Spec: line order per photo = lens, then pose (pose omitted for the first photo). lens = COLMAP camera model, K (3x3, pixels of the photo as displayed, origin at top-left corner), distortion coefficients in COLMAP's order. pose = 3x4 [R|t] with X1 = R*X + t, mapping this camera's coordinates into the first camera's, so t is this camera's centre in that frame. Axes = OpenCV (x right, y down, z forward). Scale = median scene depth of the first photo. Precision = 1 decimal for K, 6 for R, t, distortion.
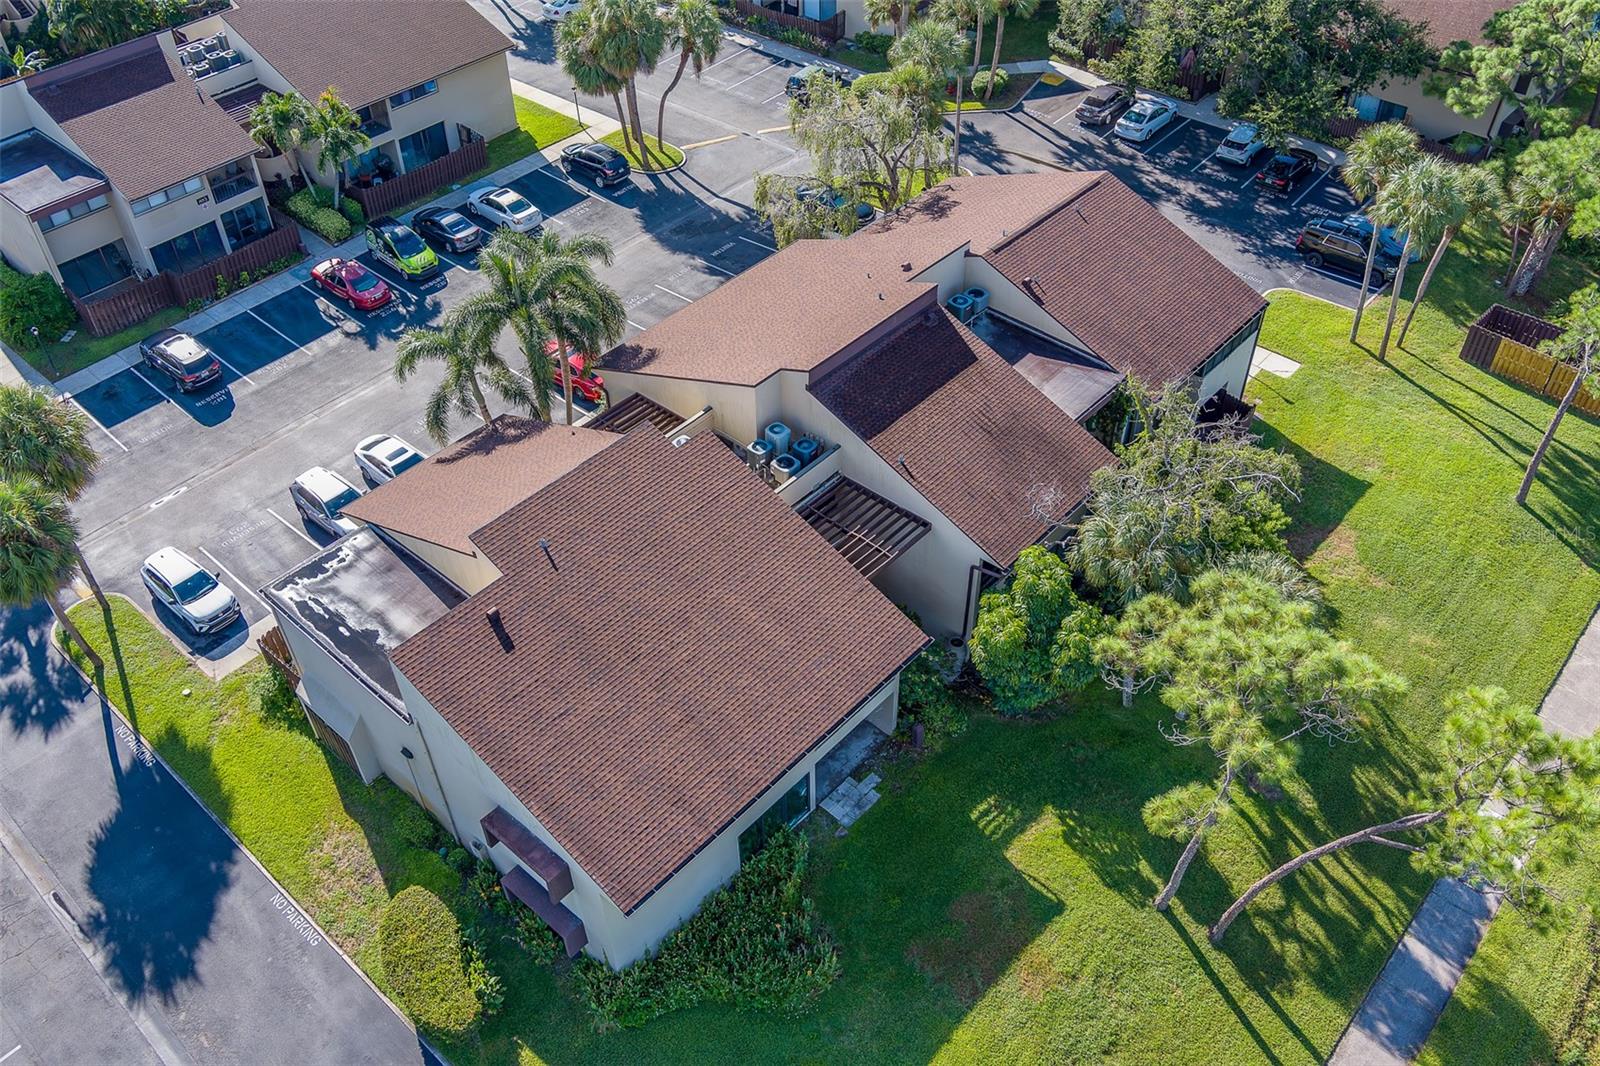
lens RADIAL K [[1305.6, 0, 799.8], [0, 1305.6, 538.2], [0, 0, 1]] dist [-0.080130, 0.041420]
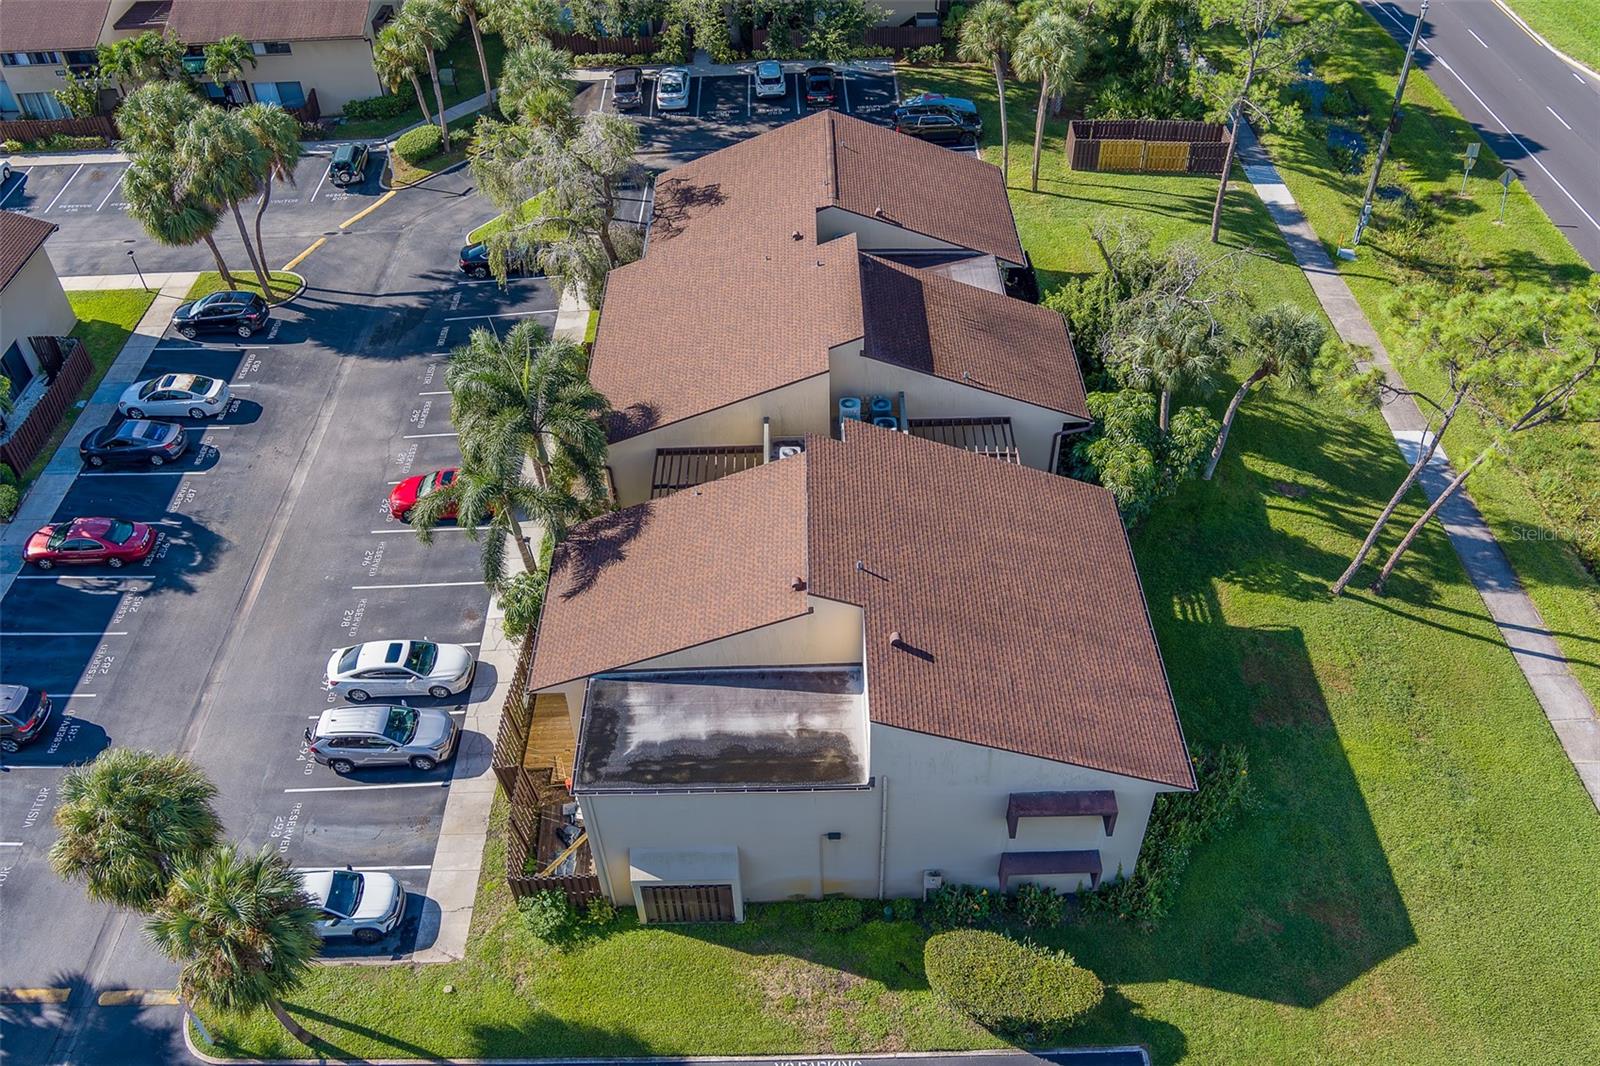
lens RADIAL K [[1305.6, 0, 798.5], [0, 1305.6, 538.6], [0, 0, 1]] dist [-0.080130, 0.041420]
pose [[0.741845, -0.456606, 0.491097, -0.471833], [0.465274, 0.877875, 0.113383, -0.098163], [-0.482894, 0.144382, 0.863694, 0.114041]]
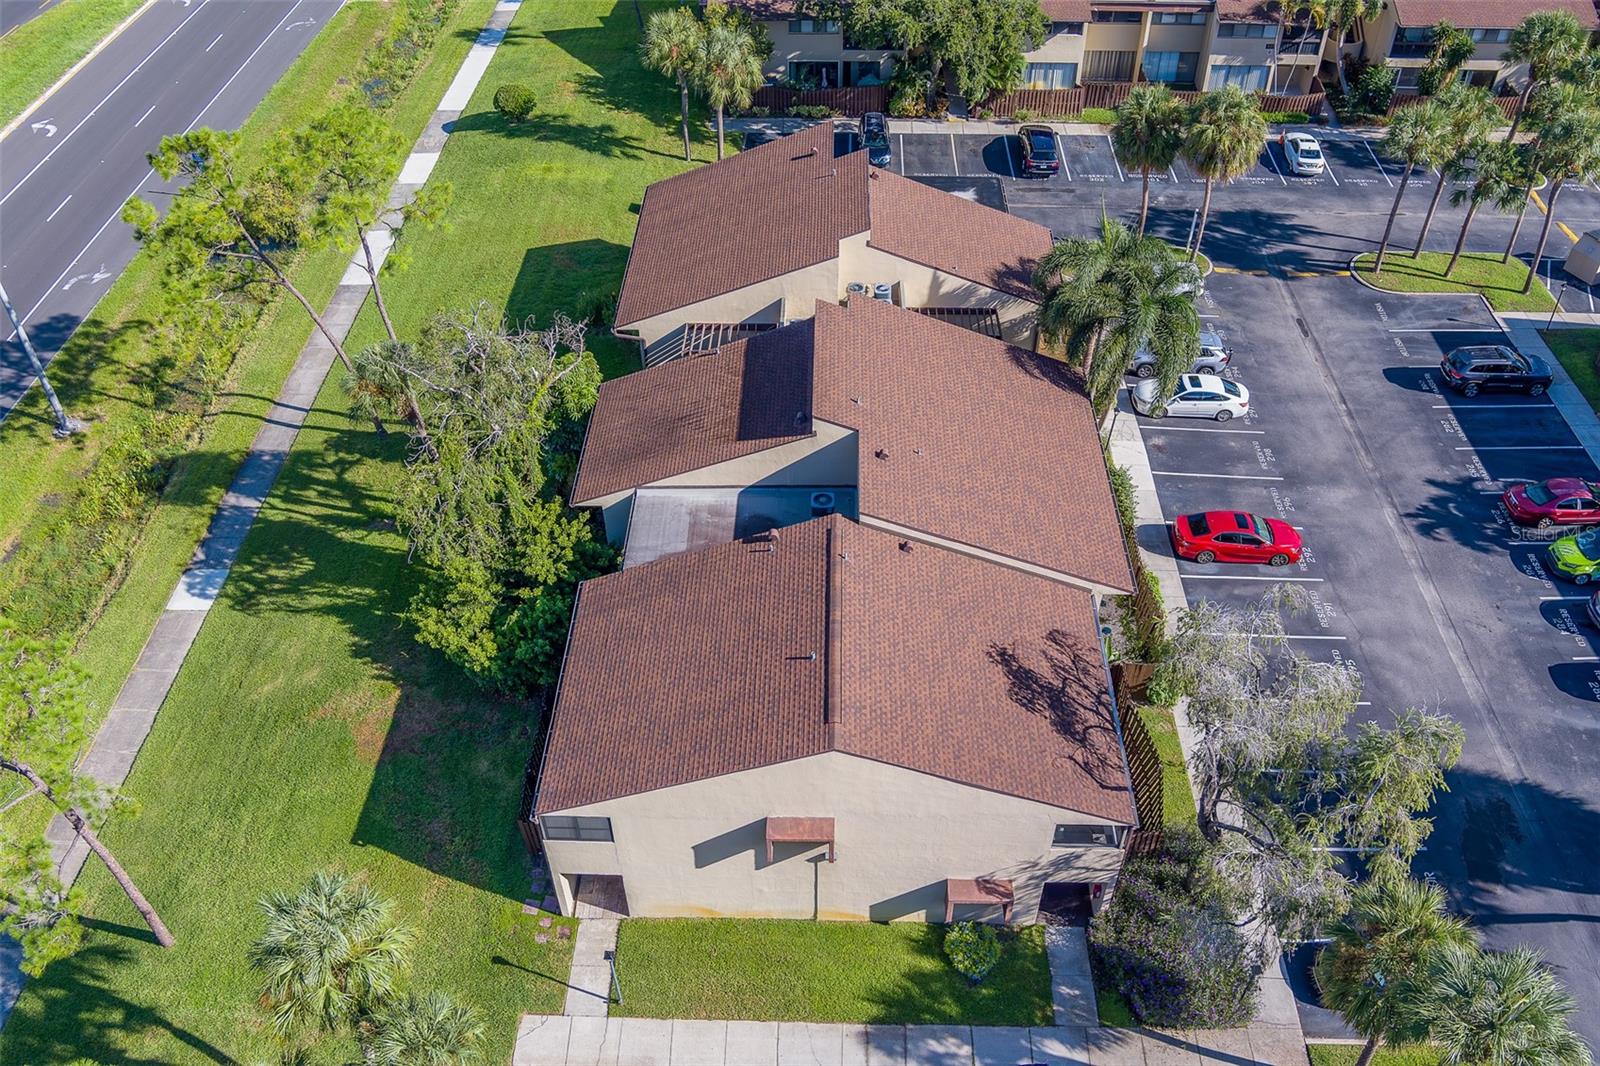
lens RADIAL K [[1305.6, 0, 795.2], [0, 1305.6, 530.5], [0, 0, 1]] dist [-0.080130, 0.041420]
pose [[-0.763025, 0.447832, -0.466089, 0.475417], [-0.424305, 0.196937, 0.883844, -0.809101], [0.487605, 0.872159, 0.039749, 0.855286]]
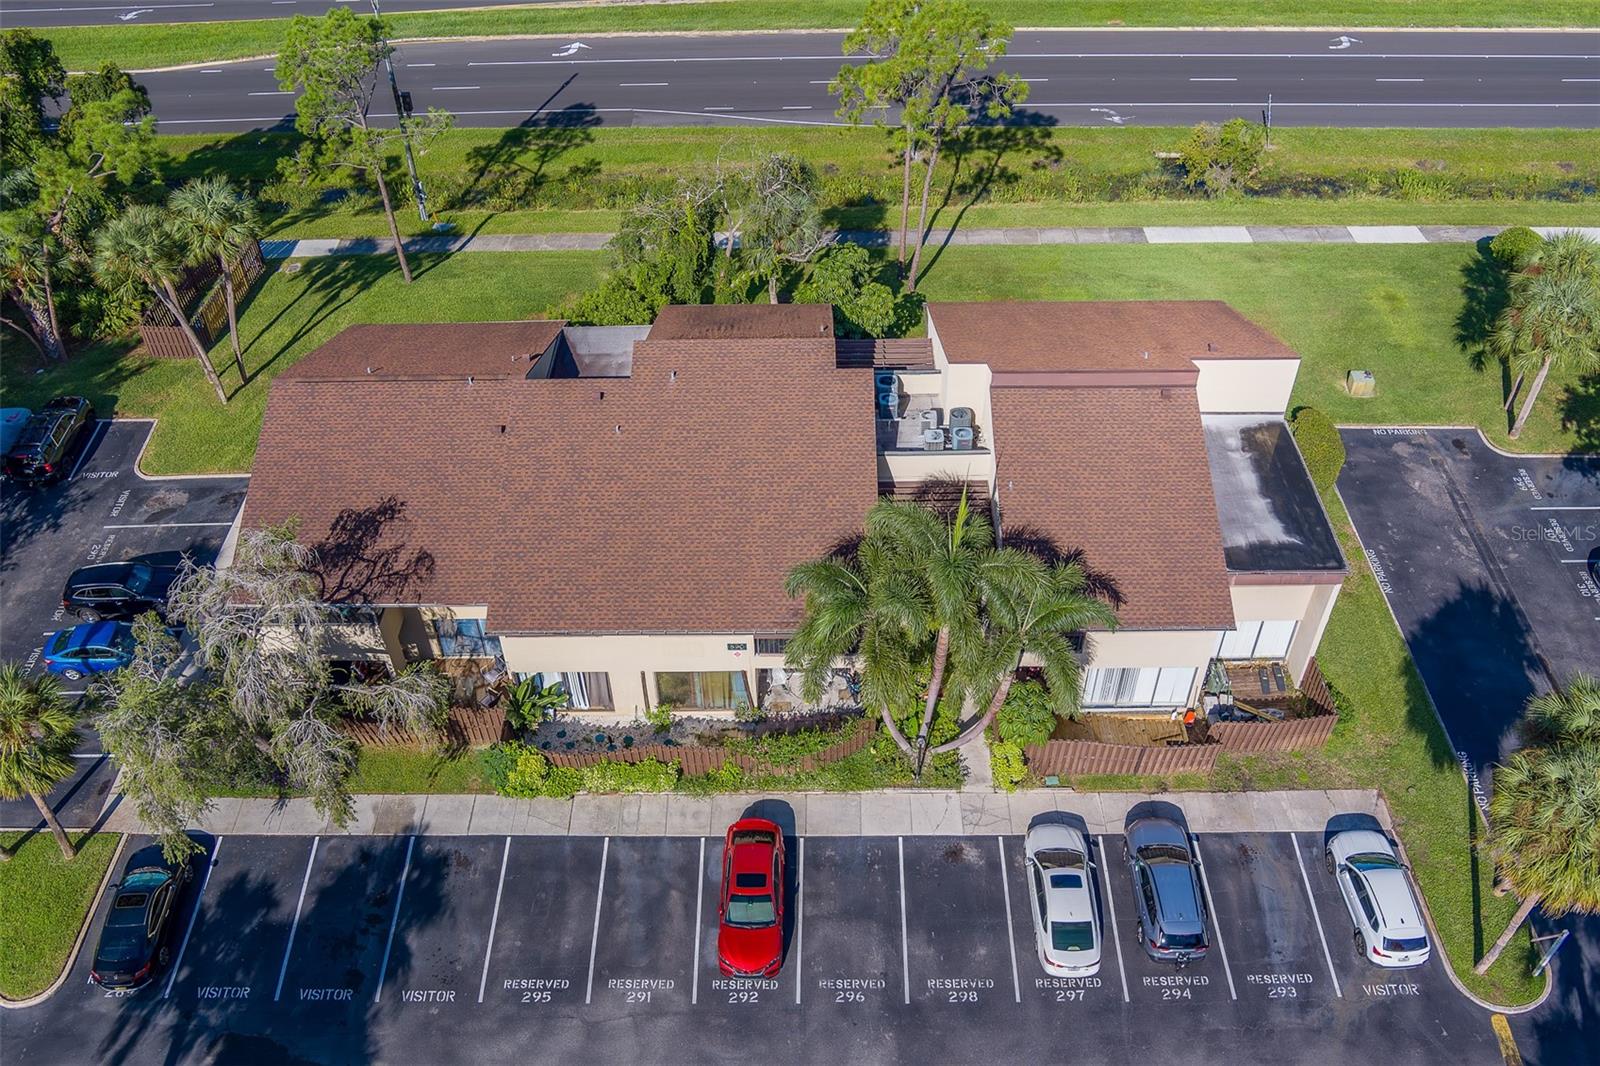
lens RADIAL K [[1305.6, 0, 805.0], [0, 1305.6, 538.6], [0, 0, 1]] dist [-0.080130, 0.041420]
pose [[-0.664065, -0.487802, 0.566628, -0.503704], [0.526201, 0.233474, 0.817681, -0.742604], [-0.531159, 0.841154, 0.101640, 0.796528]]
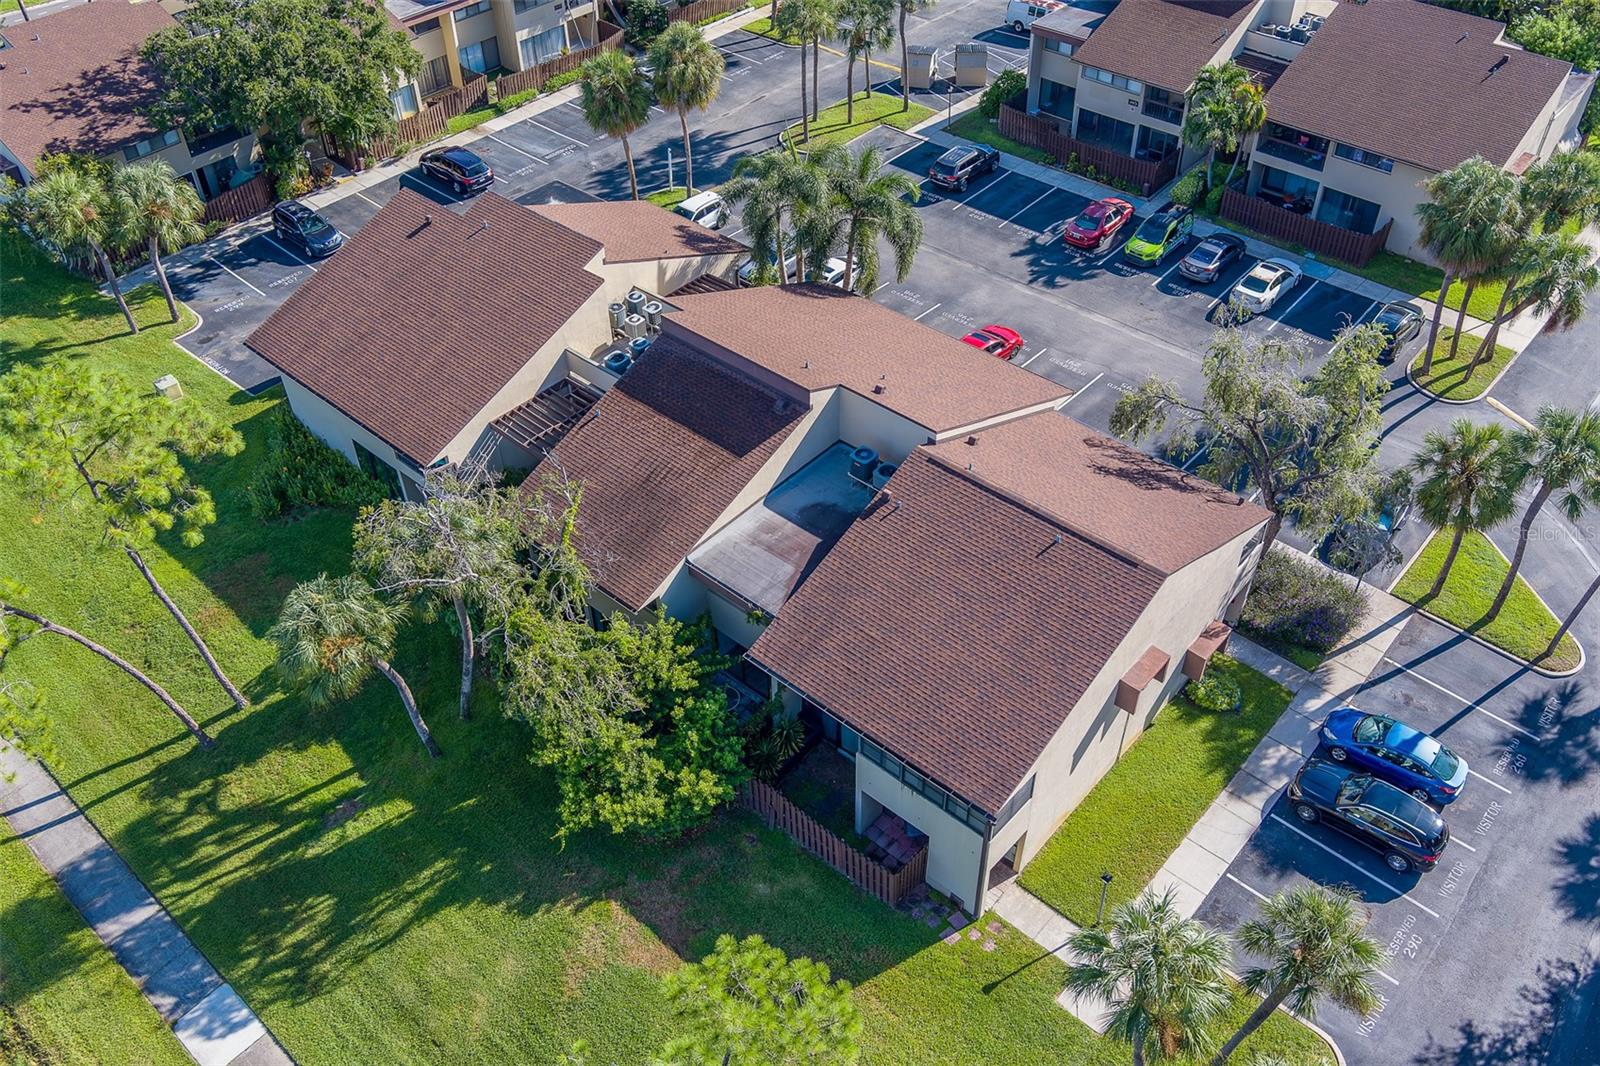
lens RADIAL K [[1305.6, 0, 794.1], [0, 1305.6, 539.0], [0, 0, 1]] dist [-0.080130, 0.041420]
pose [[0.000281, 0.683063, -0.730360, 0.701113], [-0.666345, 0.544716, 0.509184, -0.495388], [0.745643, 0.486528, 0.455309, 0.522410]]
